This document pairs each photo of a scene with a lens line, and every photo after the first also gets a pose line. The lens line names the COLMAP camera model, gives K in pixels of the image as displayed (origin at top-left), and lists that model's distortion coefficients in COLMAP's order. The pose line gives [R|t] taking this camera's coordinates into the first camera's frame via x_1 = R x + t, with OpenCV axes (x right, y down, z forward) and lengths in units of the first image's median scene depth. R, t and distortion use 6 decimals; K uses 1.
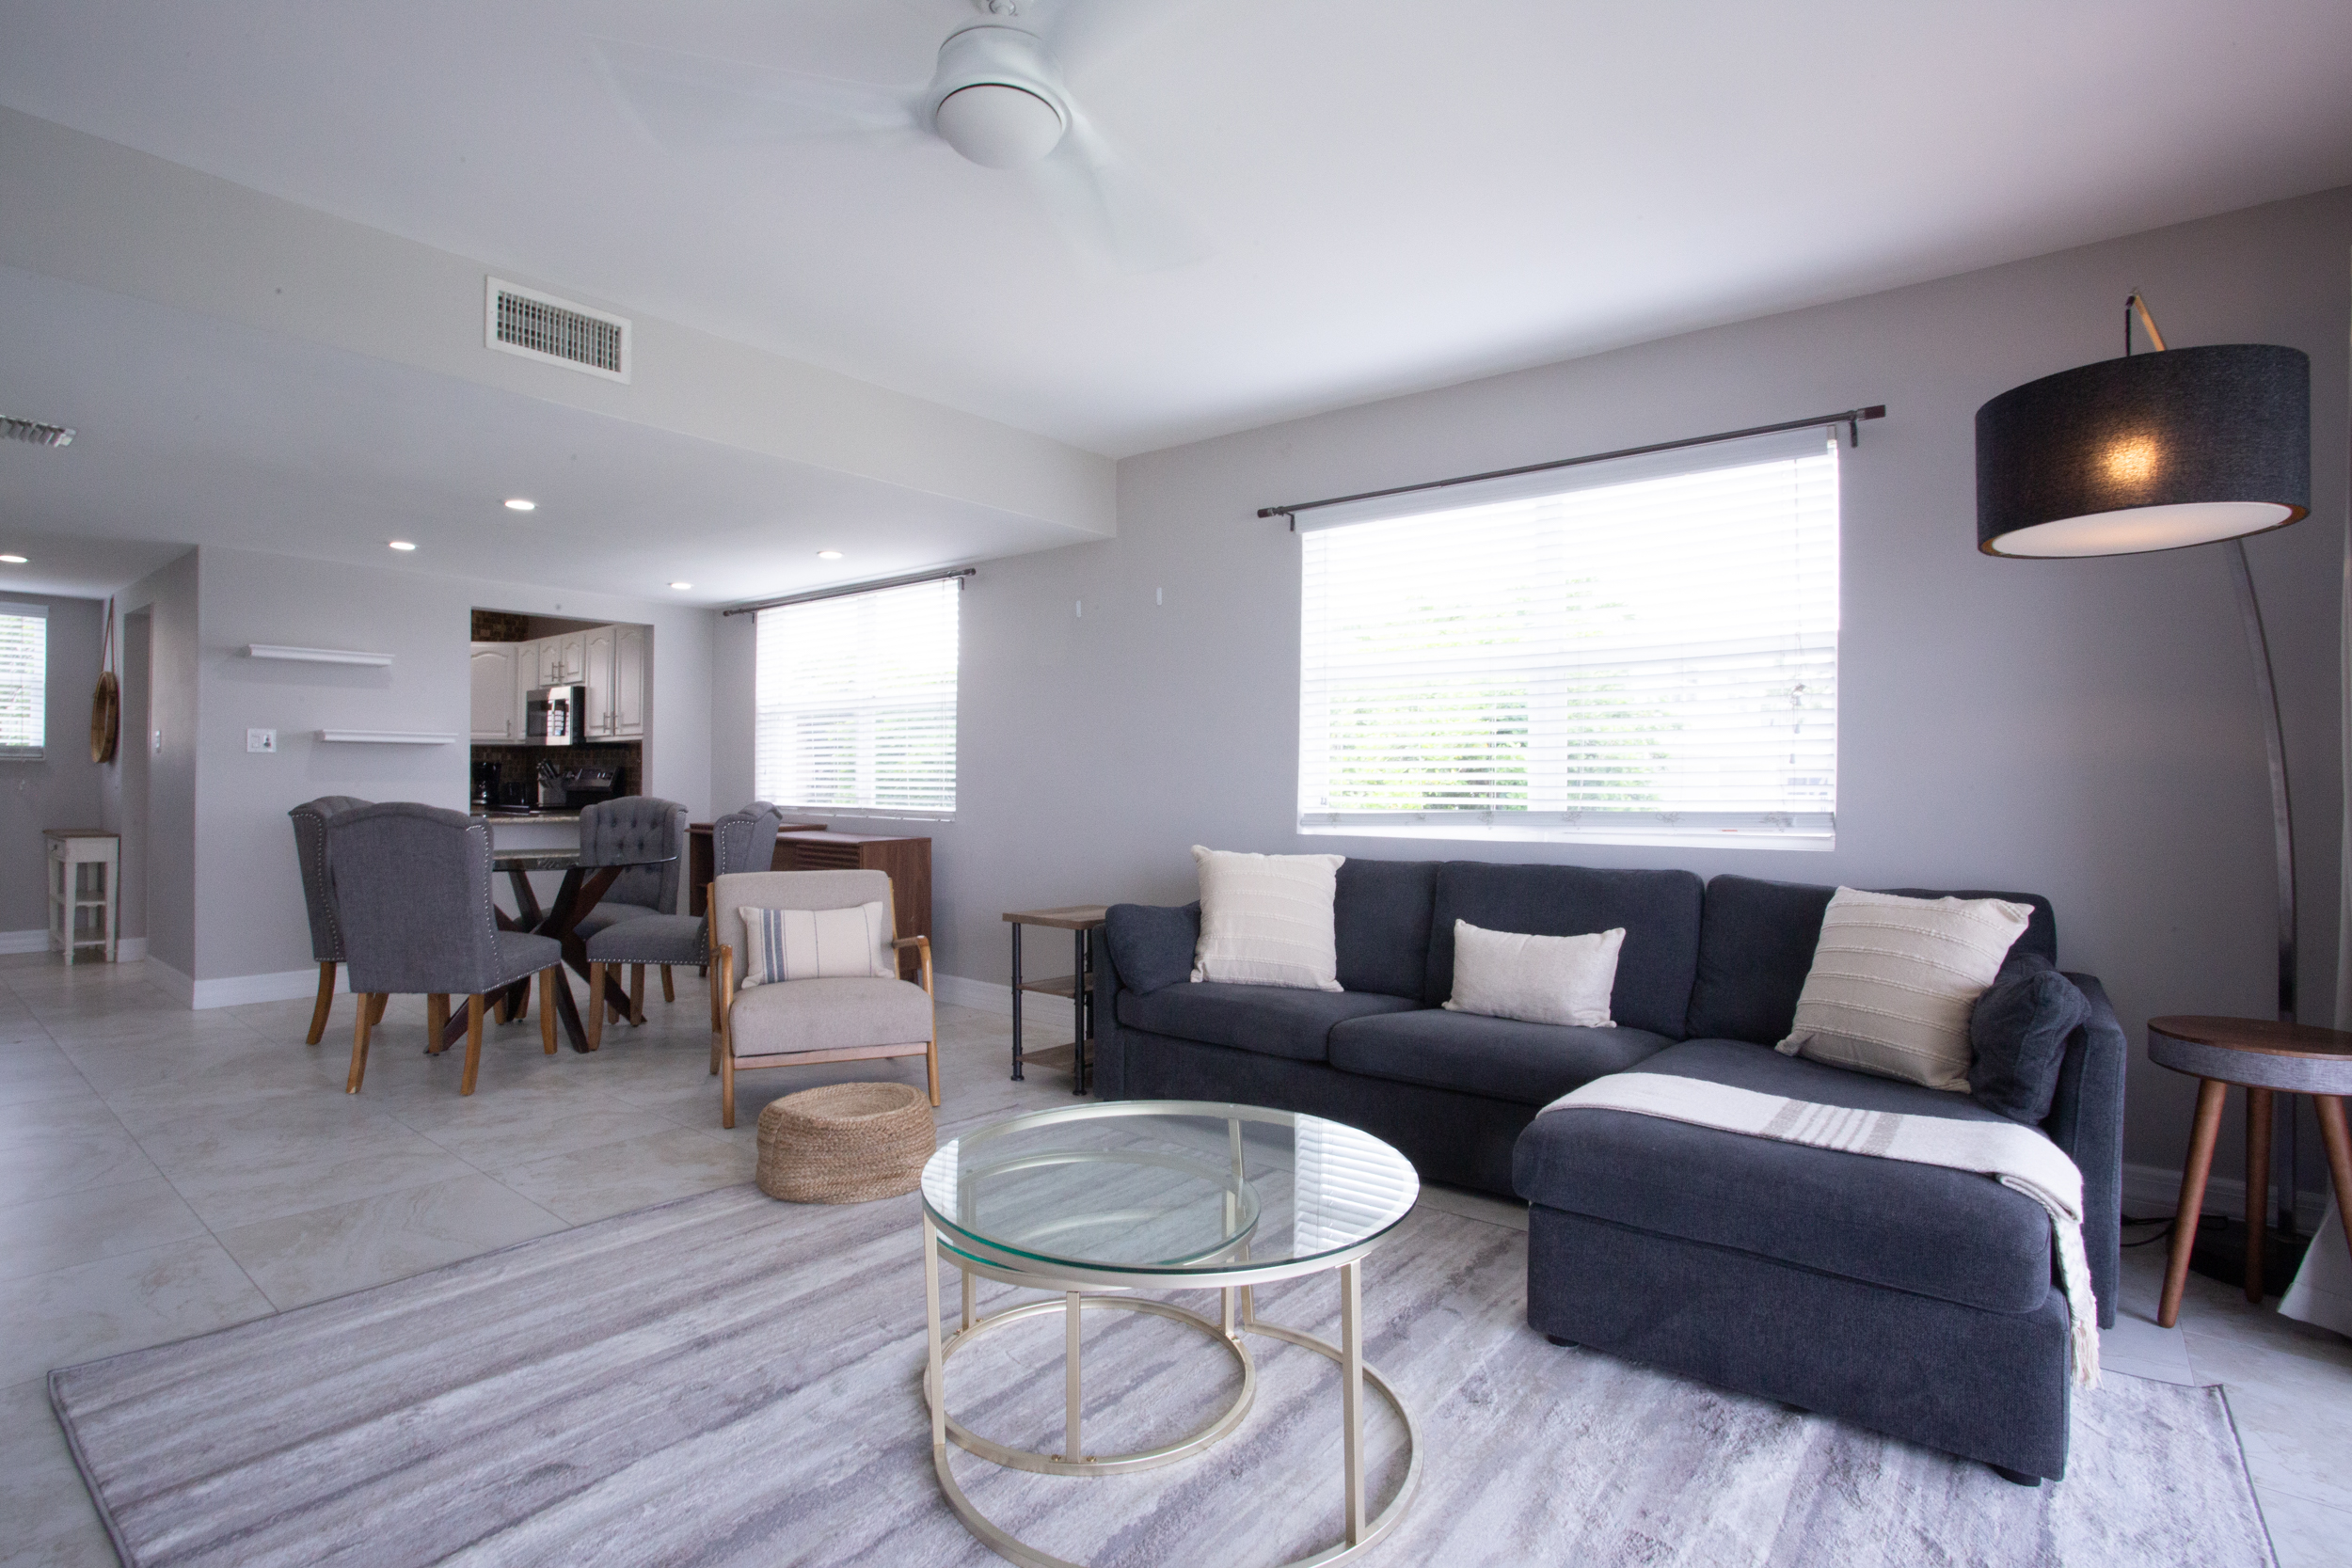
lens RADIAL K [[1142.2, 0, 1176.0], [0, 1142.2, 784.0], [0, 0, 1]] dist [-0.074316, 0.033695]
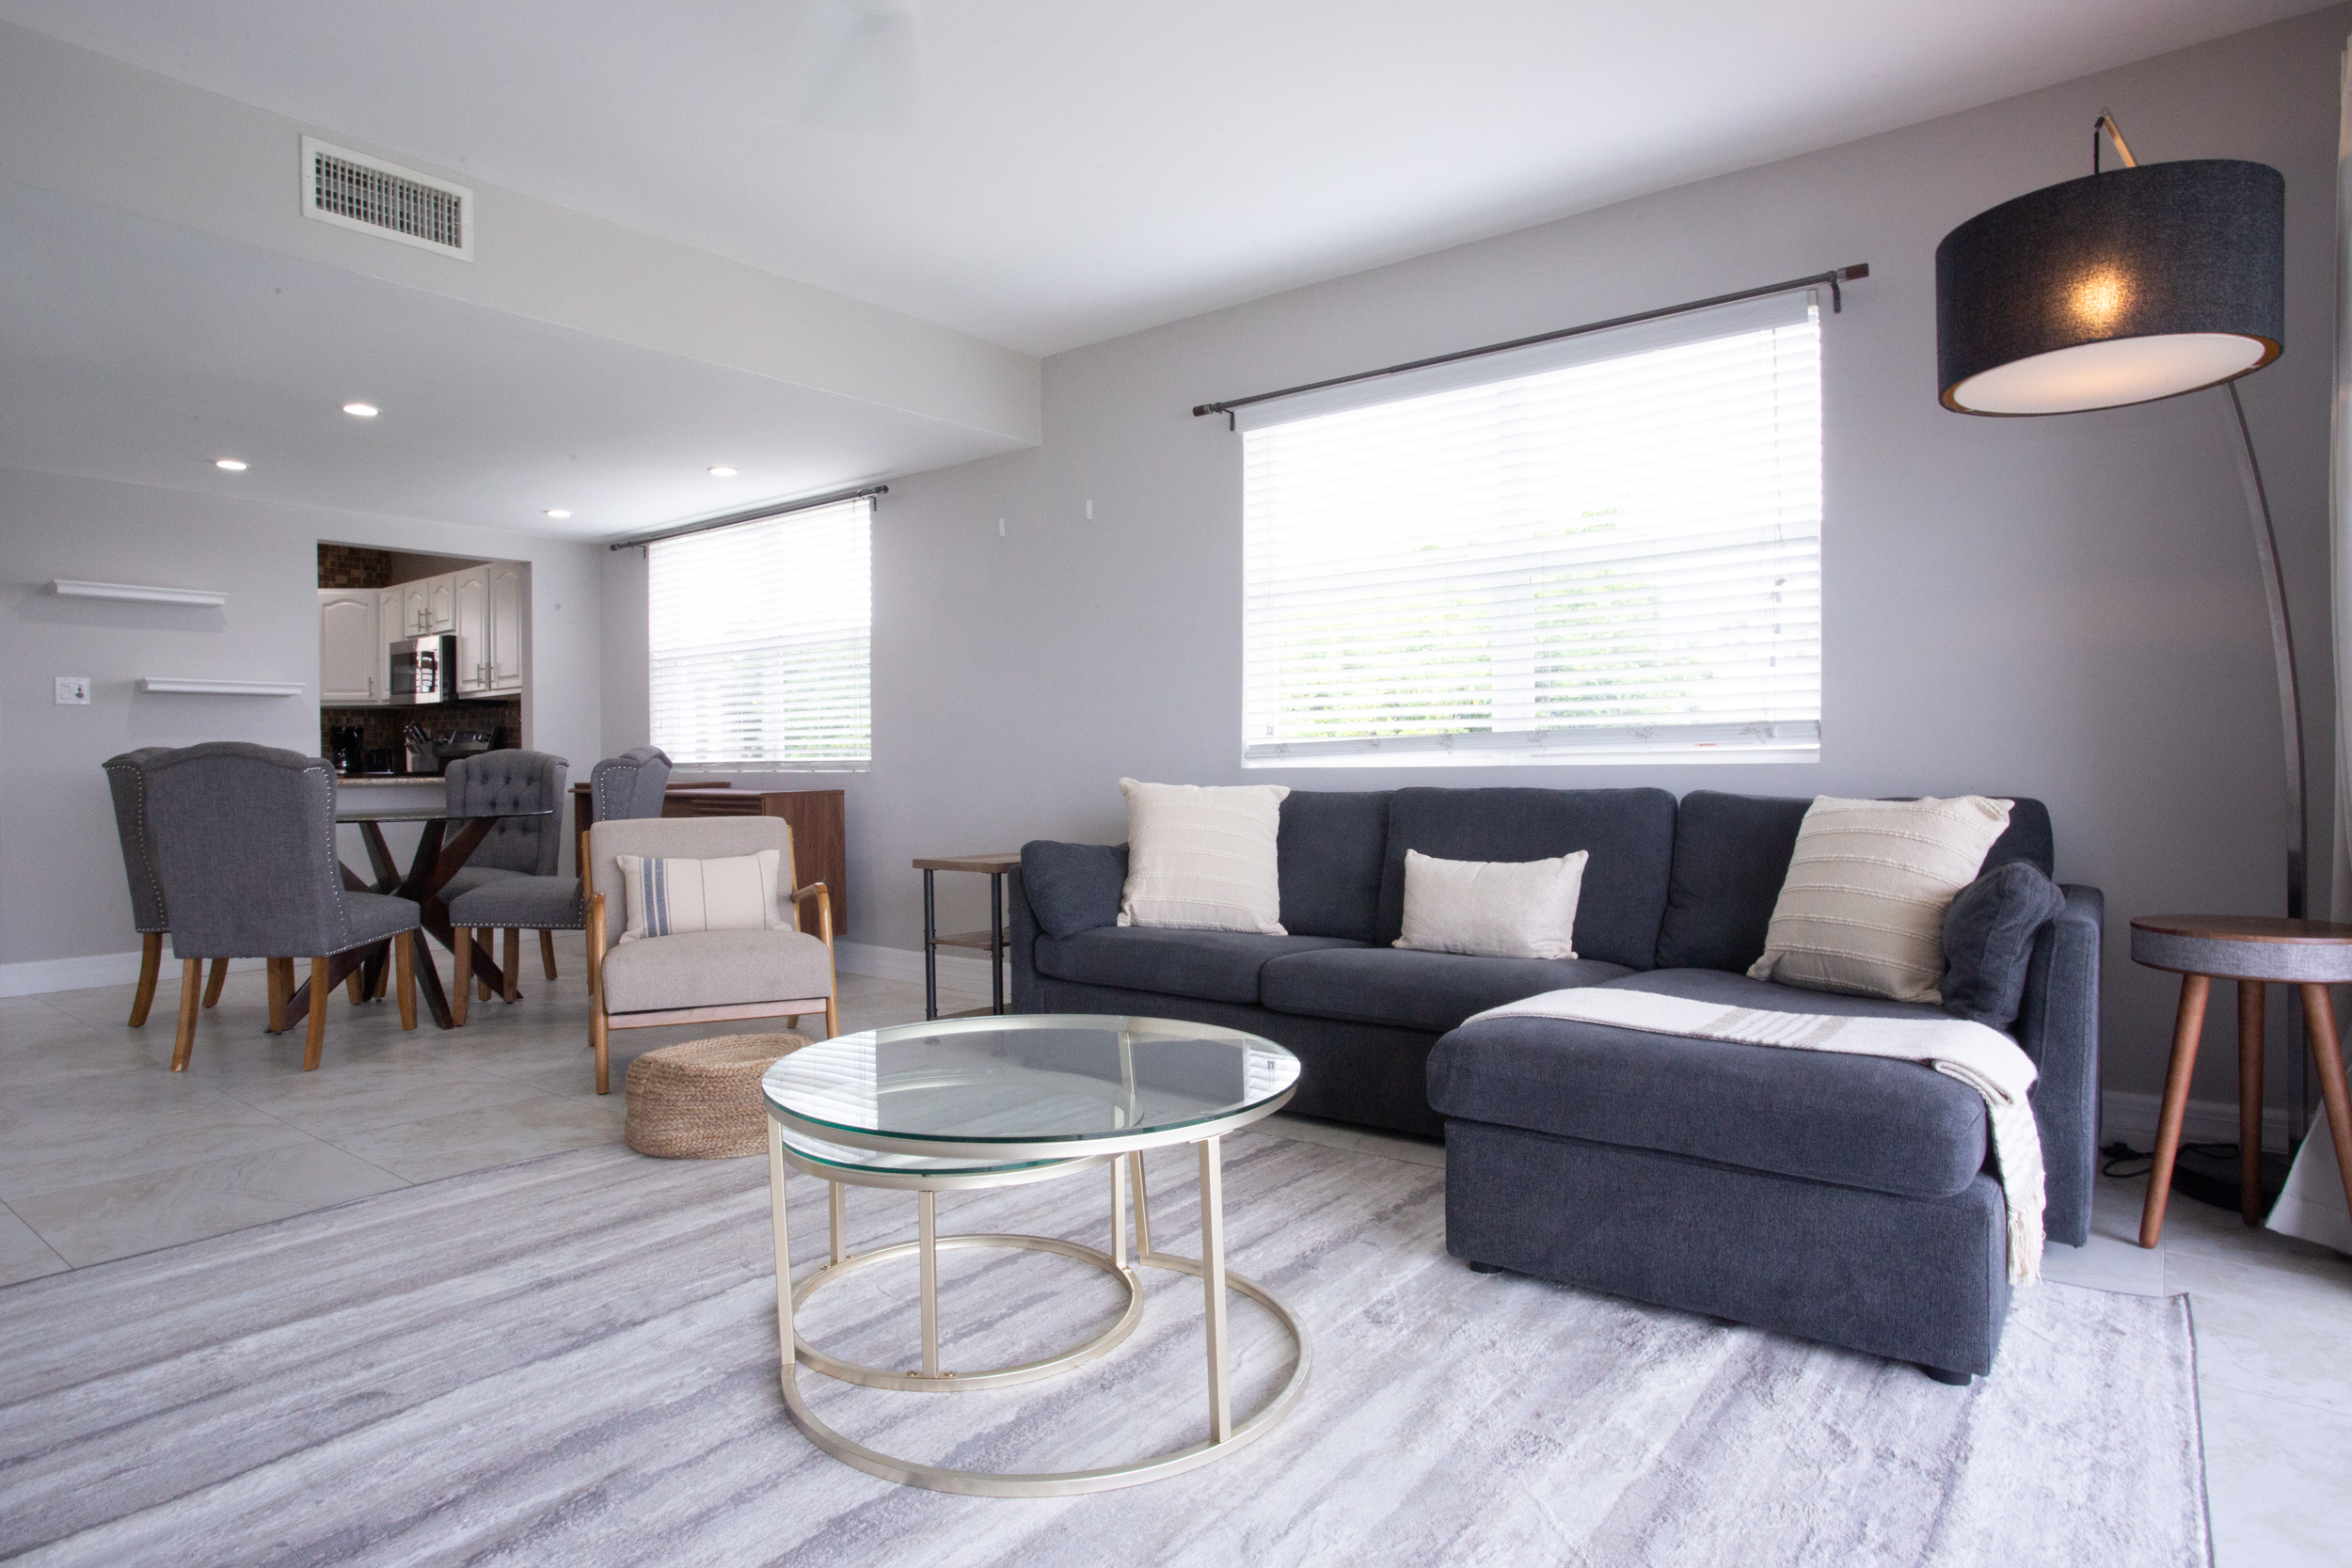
lens RADIAL K [[1309.3, 0, 1176.0], [0, 1309.3, 784.0], [0, 0, 1]] dist [-0.064471, 0.039304]
pose [[0.999845, -0.014918, 0.009333, 0.079687], [0.014801, 0.999812, 0.012537, 0.075715], [-0.009518, -0.012396, 0.999878, -0.050559]]
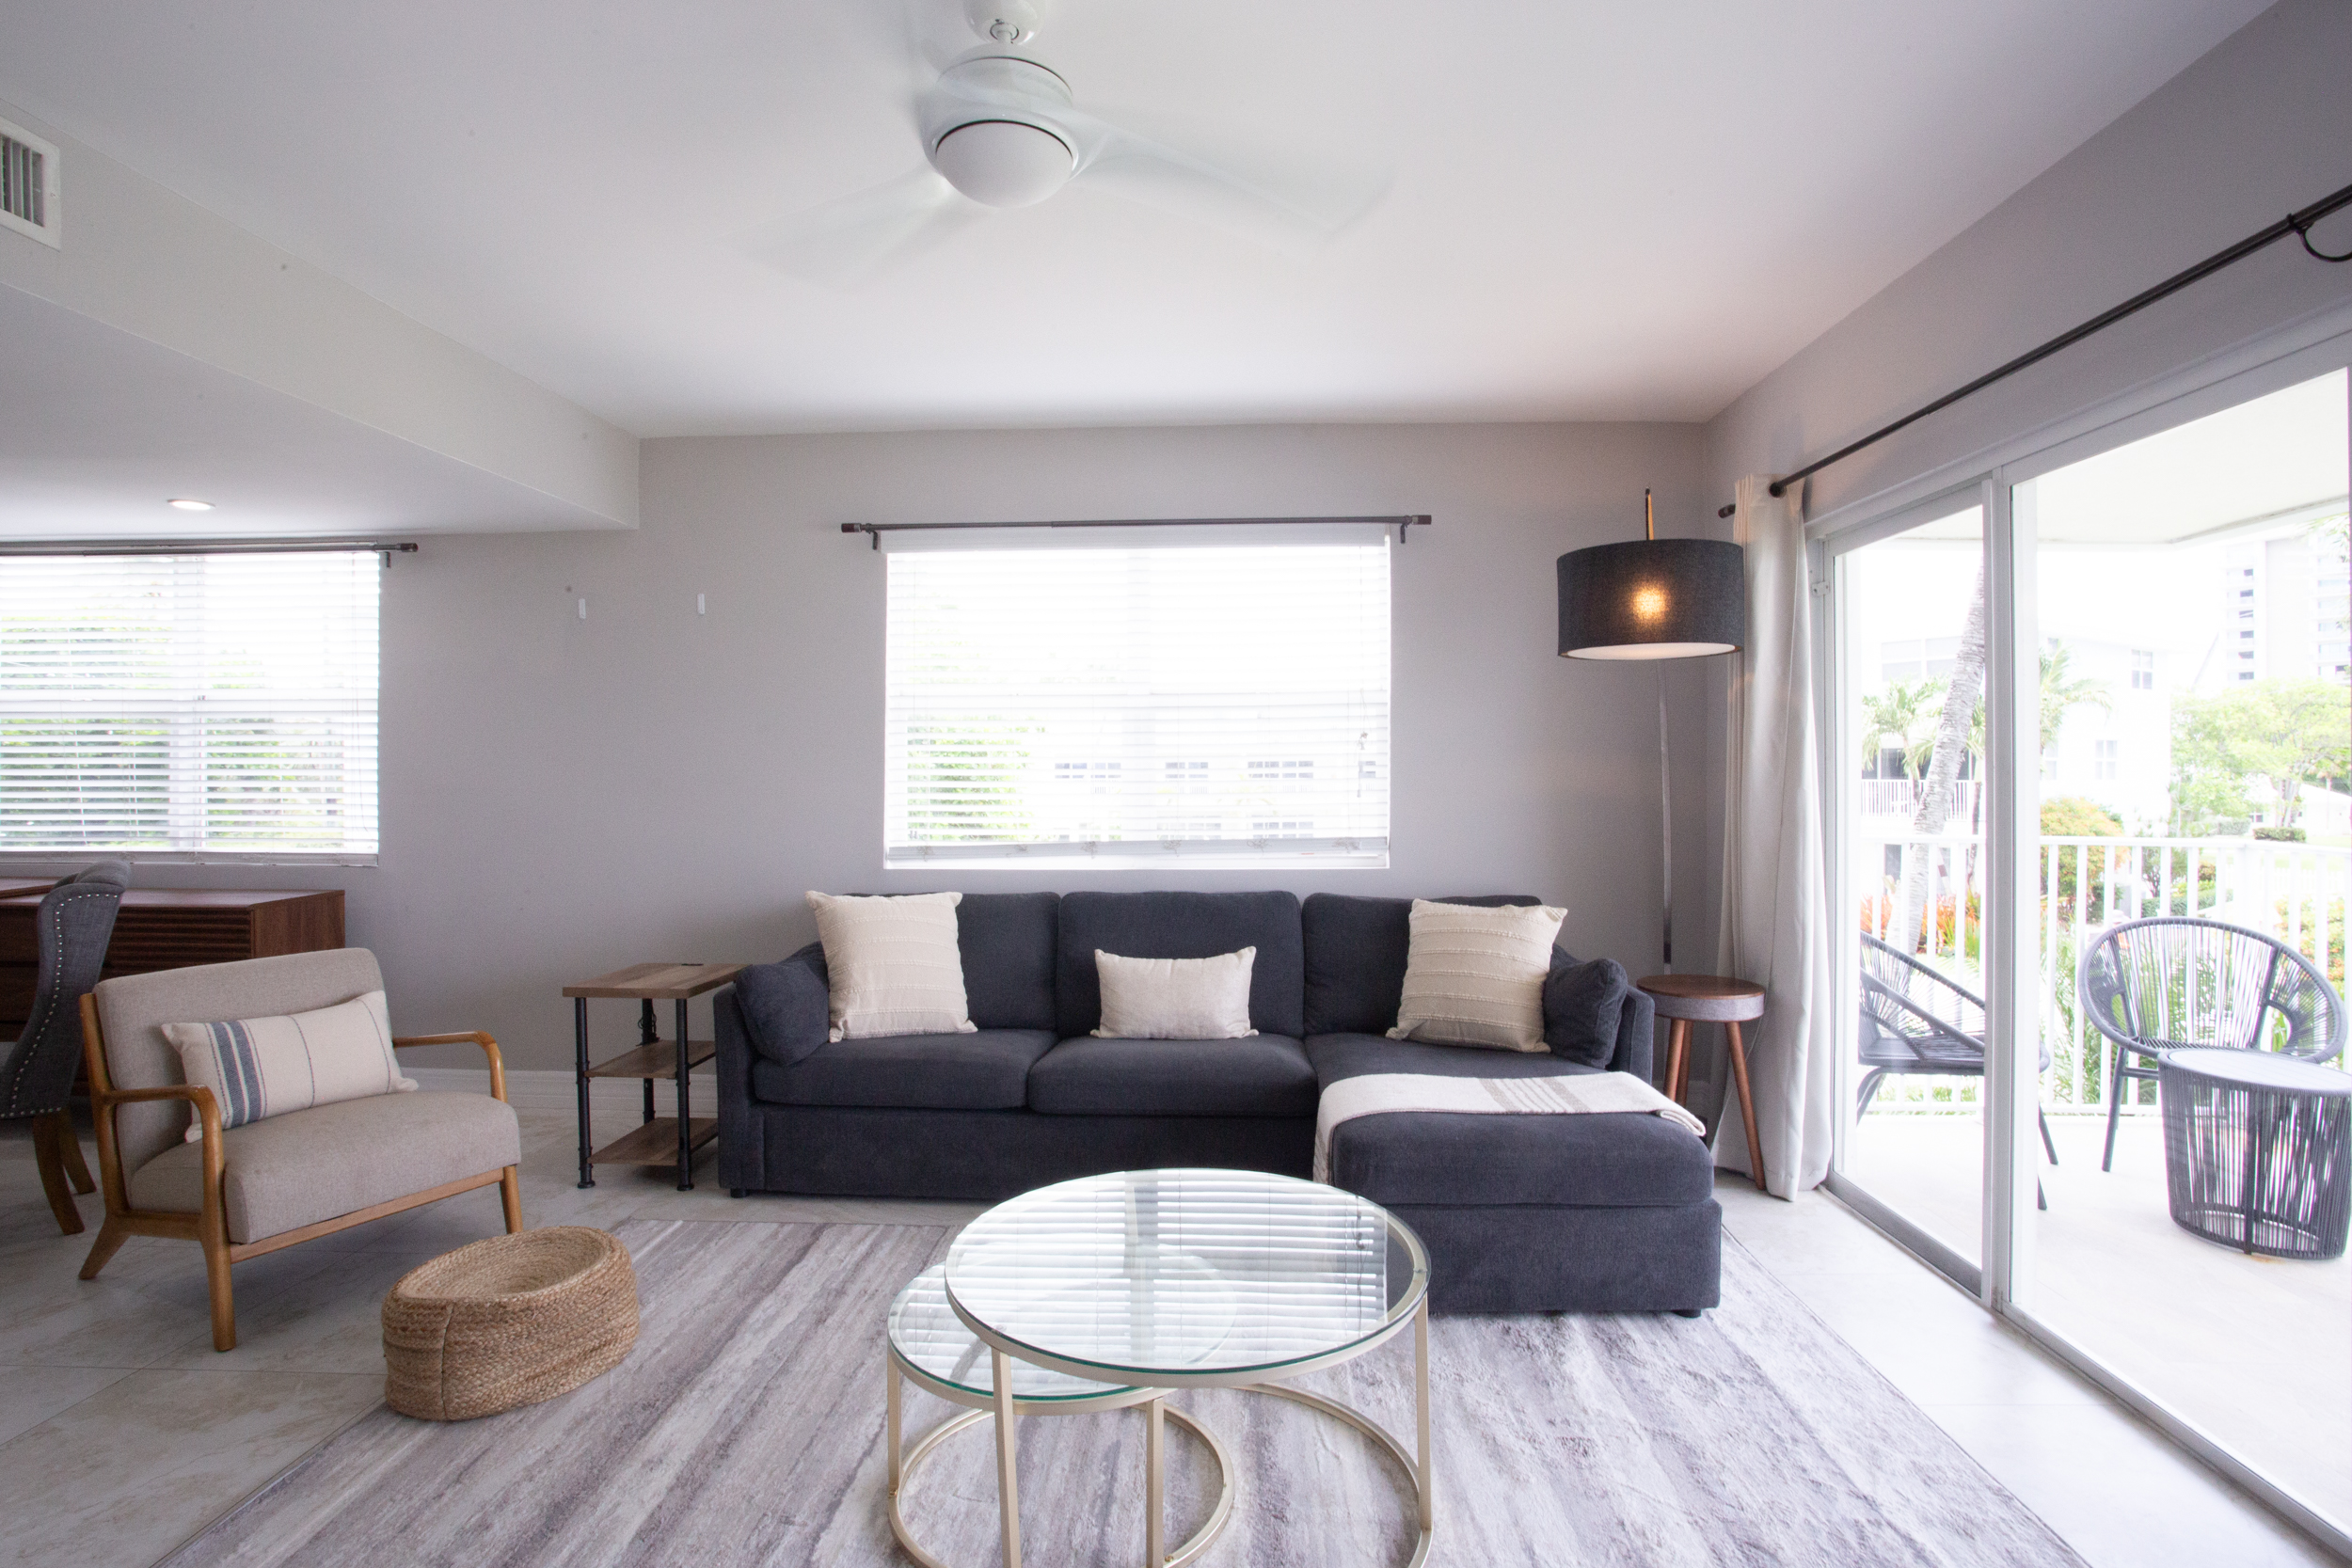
lens RADIAL K [[1167.4, 0, 1184.7], [0, 1167.4, 771.0], [0, 0, 1]] dist [-0.077772, 0.037017]
pose [[0.802559, -0.009598, 0.596495, -0.483258], [0.006401, 0.999952, 0.007478, -0.078856], [-0.596538, -0.002183, 0.802582, 0.129488]]
